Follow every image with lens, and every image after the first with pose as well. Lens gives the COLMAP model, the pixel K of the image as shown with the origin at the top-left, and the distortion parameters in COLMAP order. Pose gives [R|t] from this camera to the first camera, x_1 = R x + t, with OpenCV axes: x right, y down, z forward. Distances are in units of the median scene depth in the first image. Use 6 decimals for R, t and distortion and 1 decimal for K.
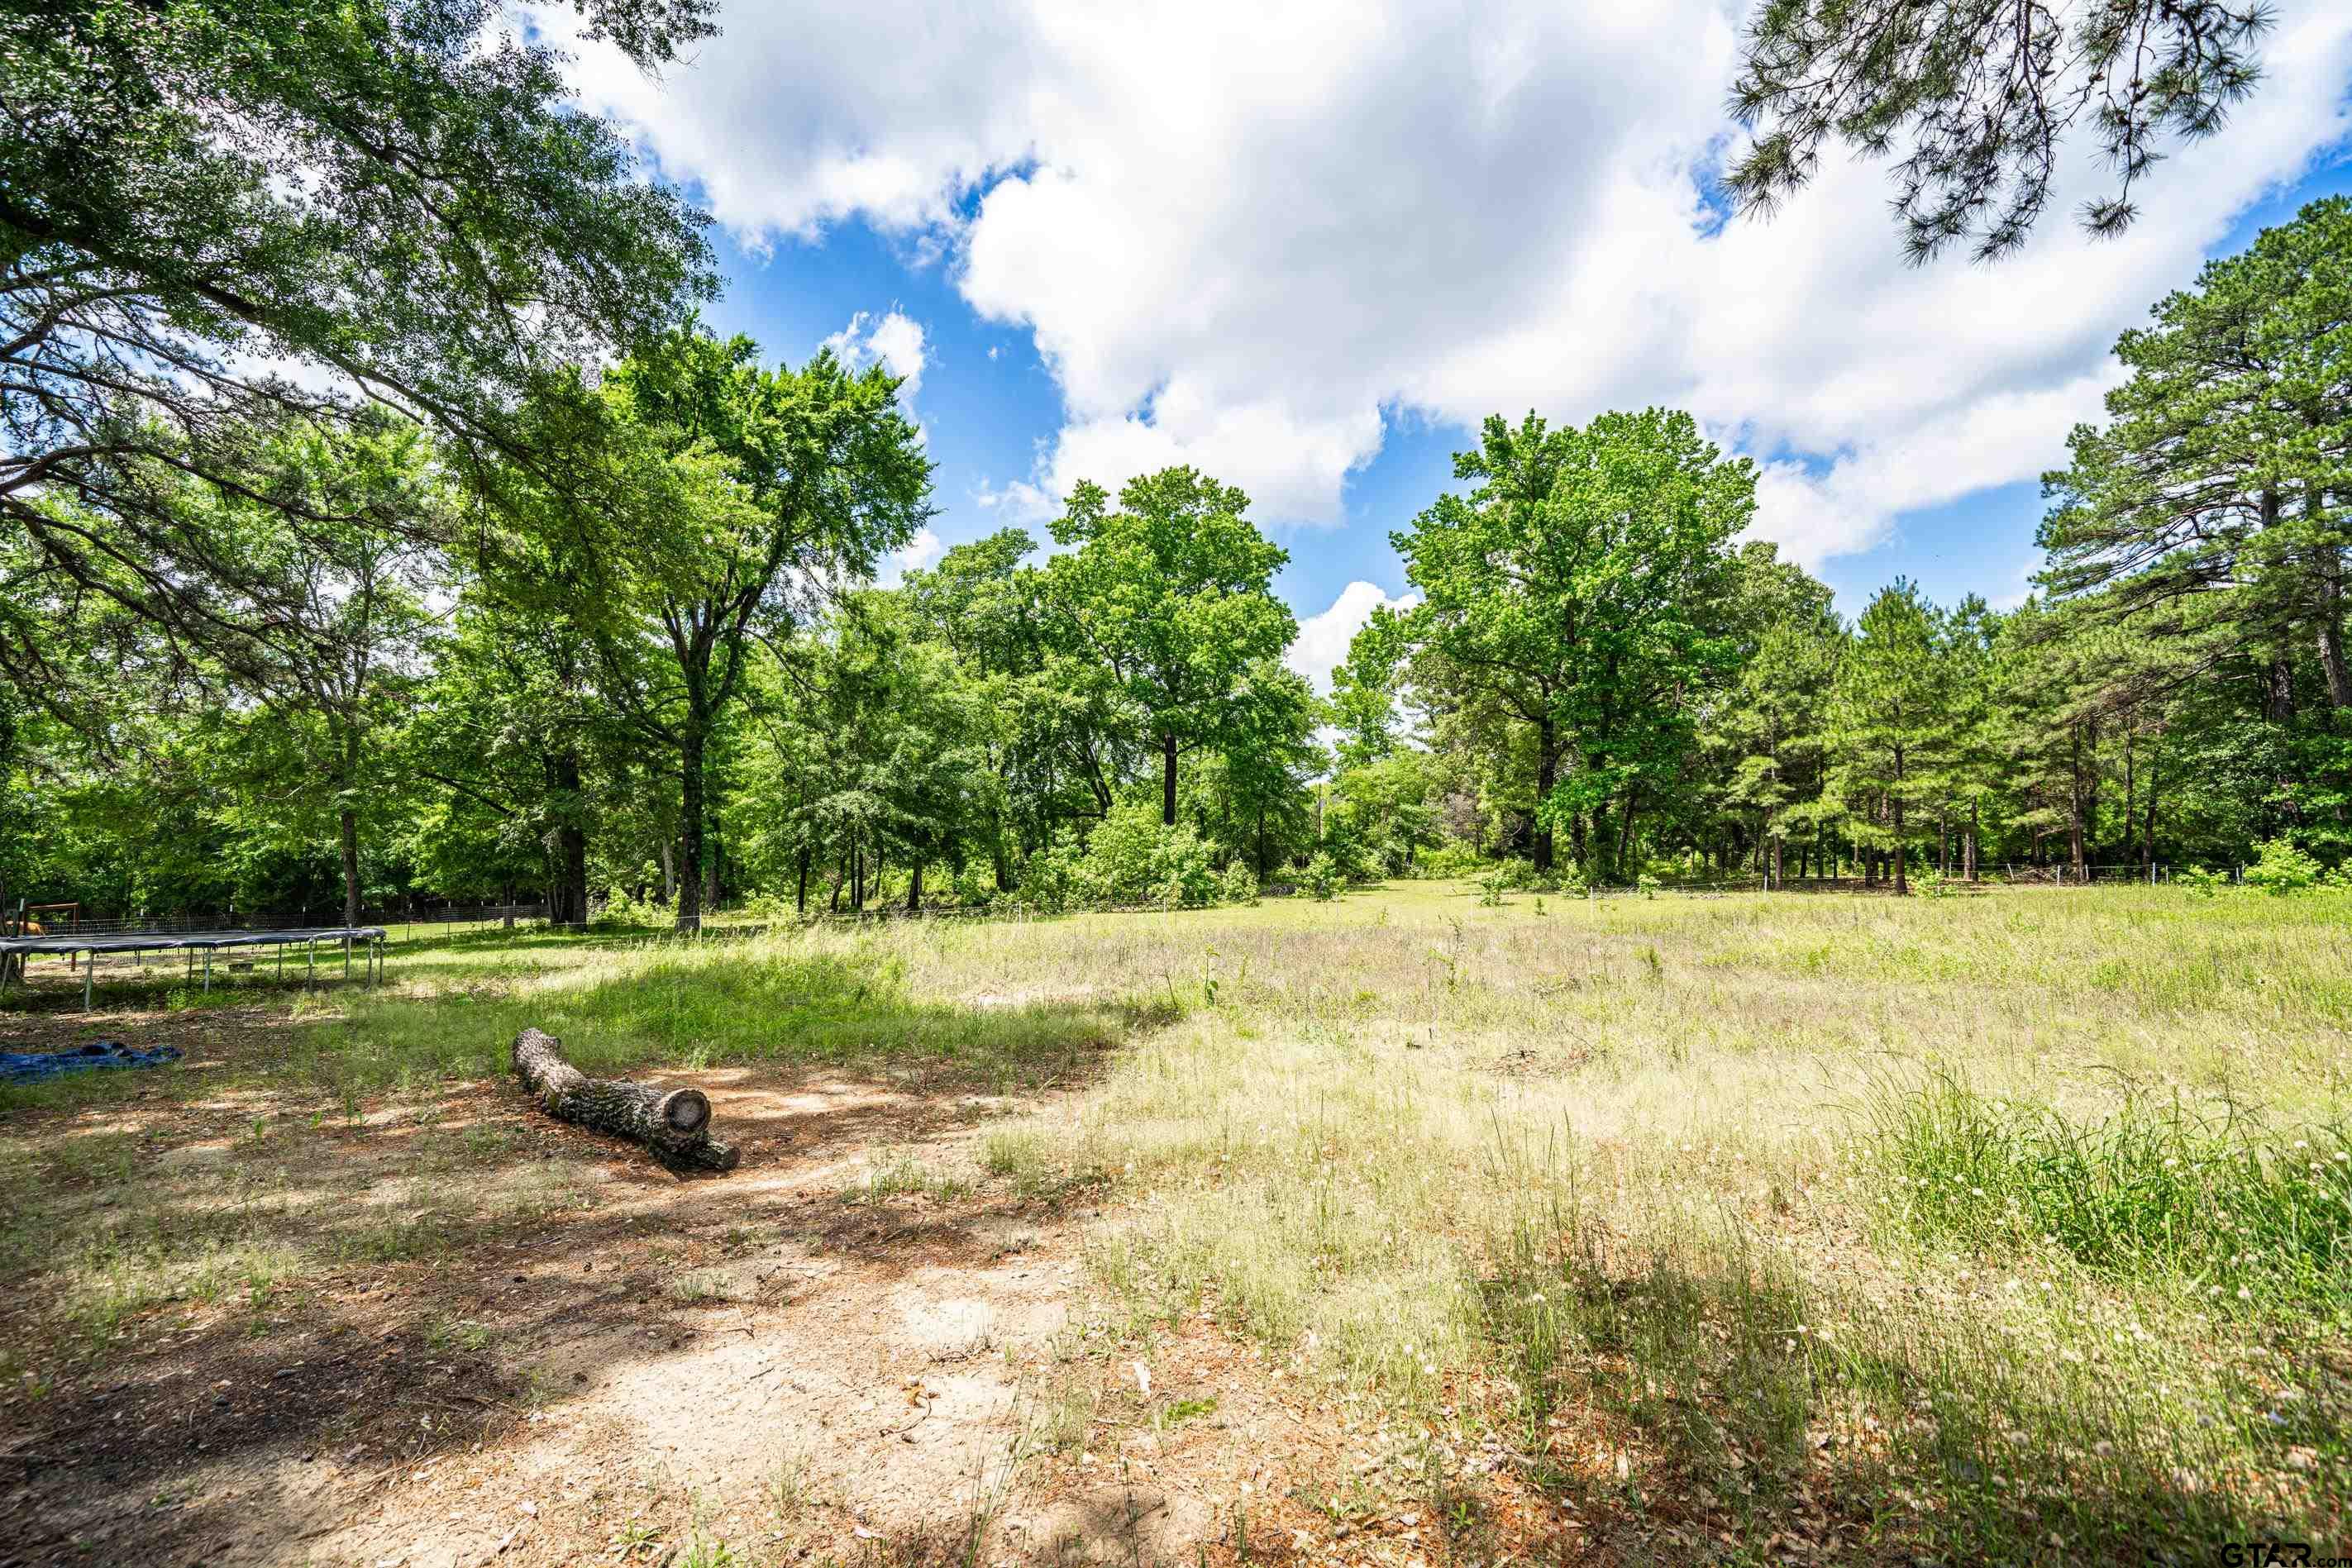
lens RADIAL K [[977.9, 0, 1167.3], [0, 977.9, 792.7], [0, 0, 1]] dist [0.004364, 0.000731]
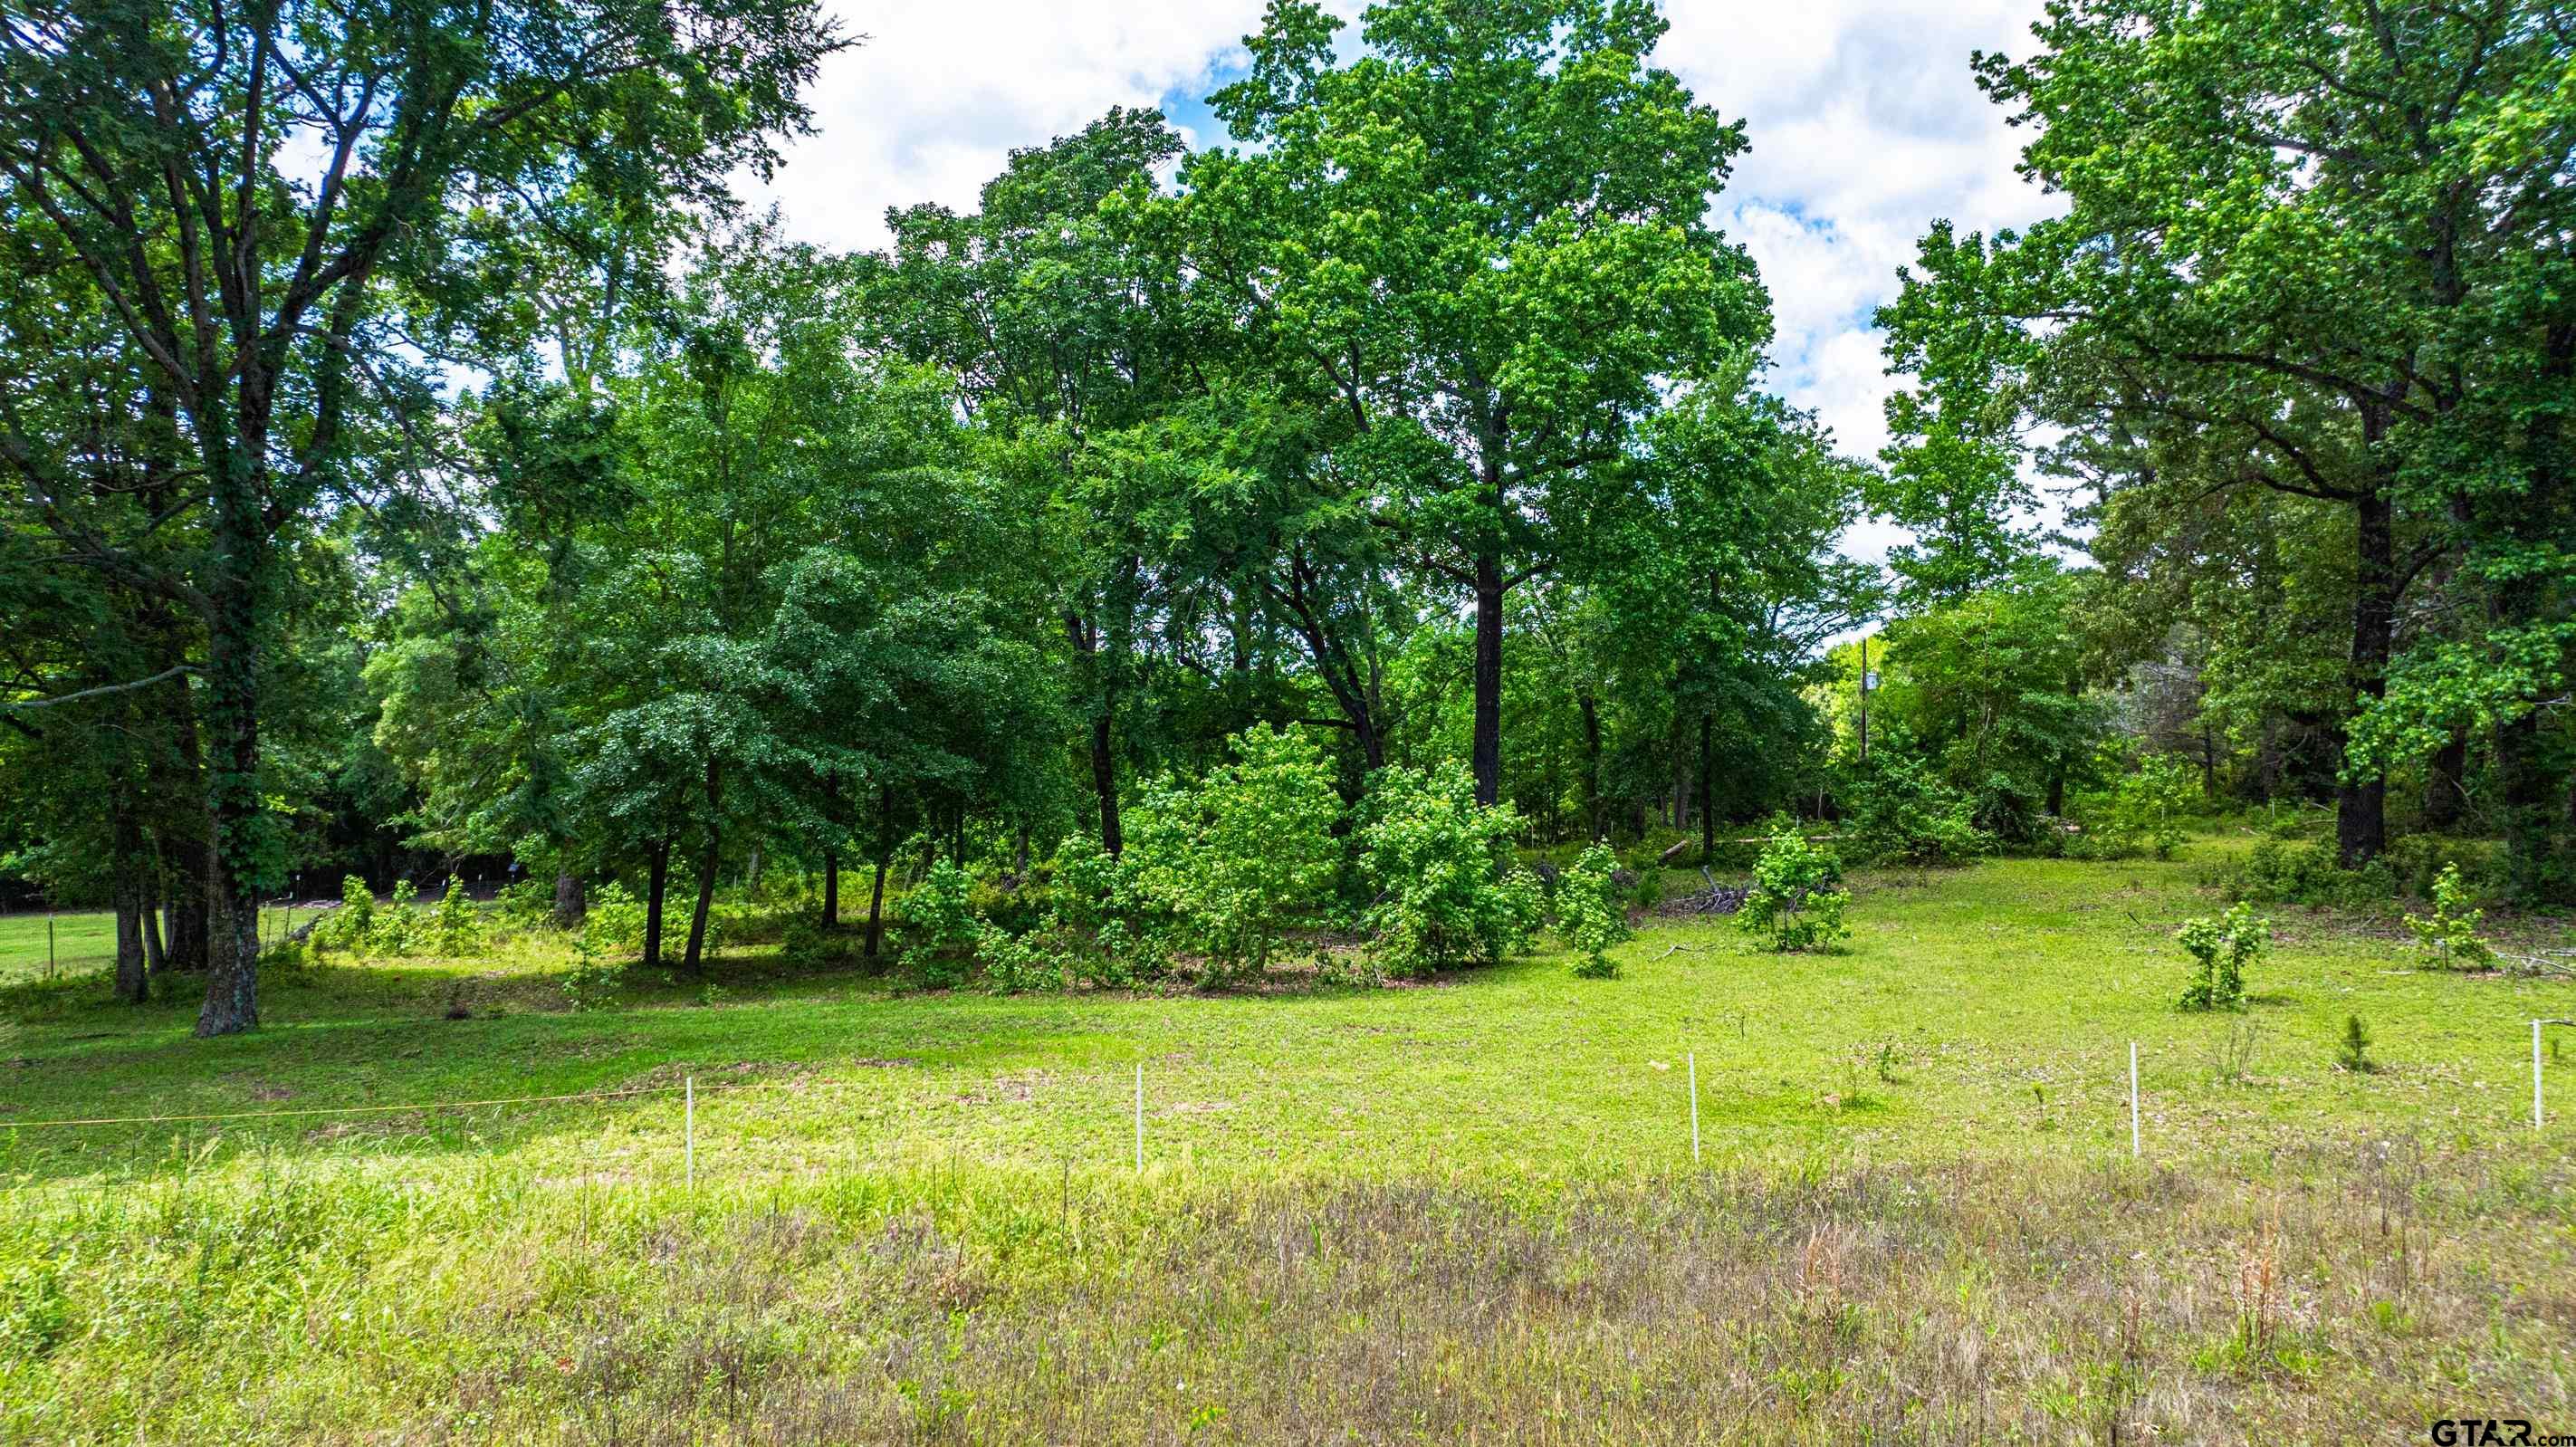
lens RADIAL K [[1820.2, 0, 1301.3], [0, 1820.2, 715.0], [0, 0, 1]] dist [-0.027298, 0.040795]
pose [[0.986802, -0.005363, -0.161842, 0.061161], [0.011041, 0.999354, 0.034203, -0.012481], [0.161554, -0.035539, 0.986224, 0.163980]]
